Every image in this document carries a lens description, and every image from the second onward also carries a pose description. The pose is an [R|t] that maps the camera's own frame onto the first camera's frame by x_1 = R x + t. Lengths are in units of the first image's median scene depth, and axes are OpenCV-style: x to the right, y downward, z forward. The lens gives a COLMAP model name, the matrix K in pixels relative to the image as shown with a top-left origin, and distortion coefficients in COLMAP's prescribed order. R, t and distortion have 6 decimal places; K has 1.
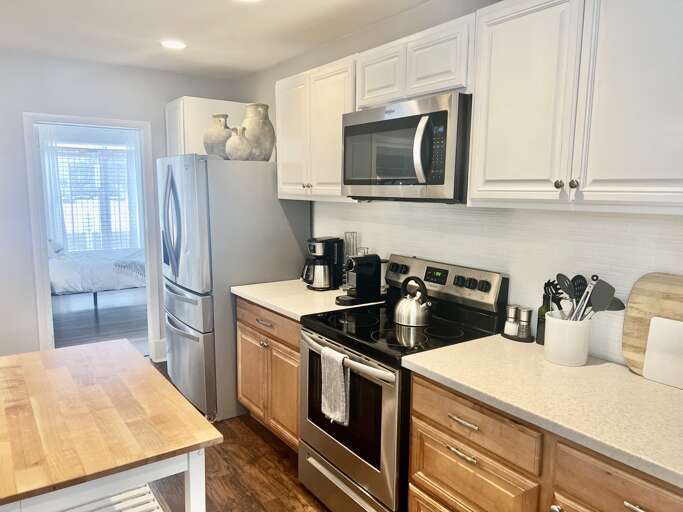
lens RADIAL K [[512.6, 0, 341.5], [0, 512.6, 256.0], [0, 0, 1]] dist [0.085149, -0.099485]
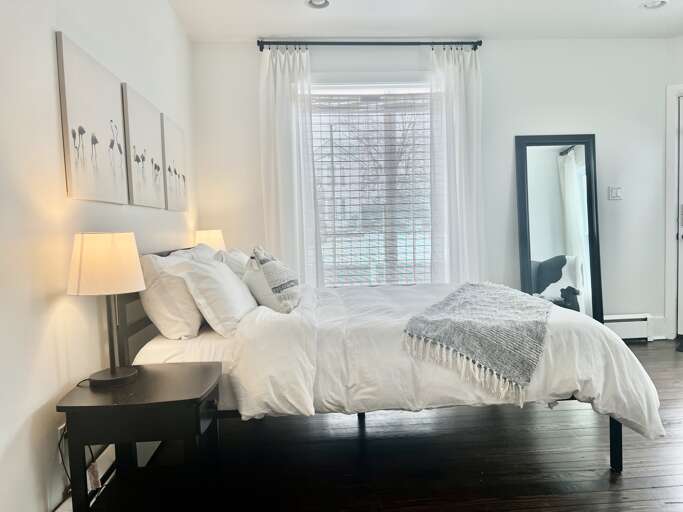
lens RADIAL K [[512.6, 0, 341.5], [0, 512.6, 256.0], [0, 0, 1]] dist [0.085149, -0.099485]
pose [[0.866659, -0.010036, -0.498800, -0.280179], [-0.040265, 0.995129, -0.089981, -0.000142], [0.497273, 0.098067, 0.862034, 0.625977]]
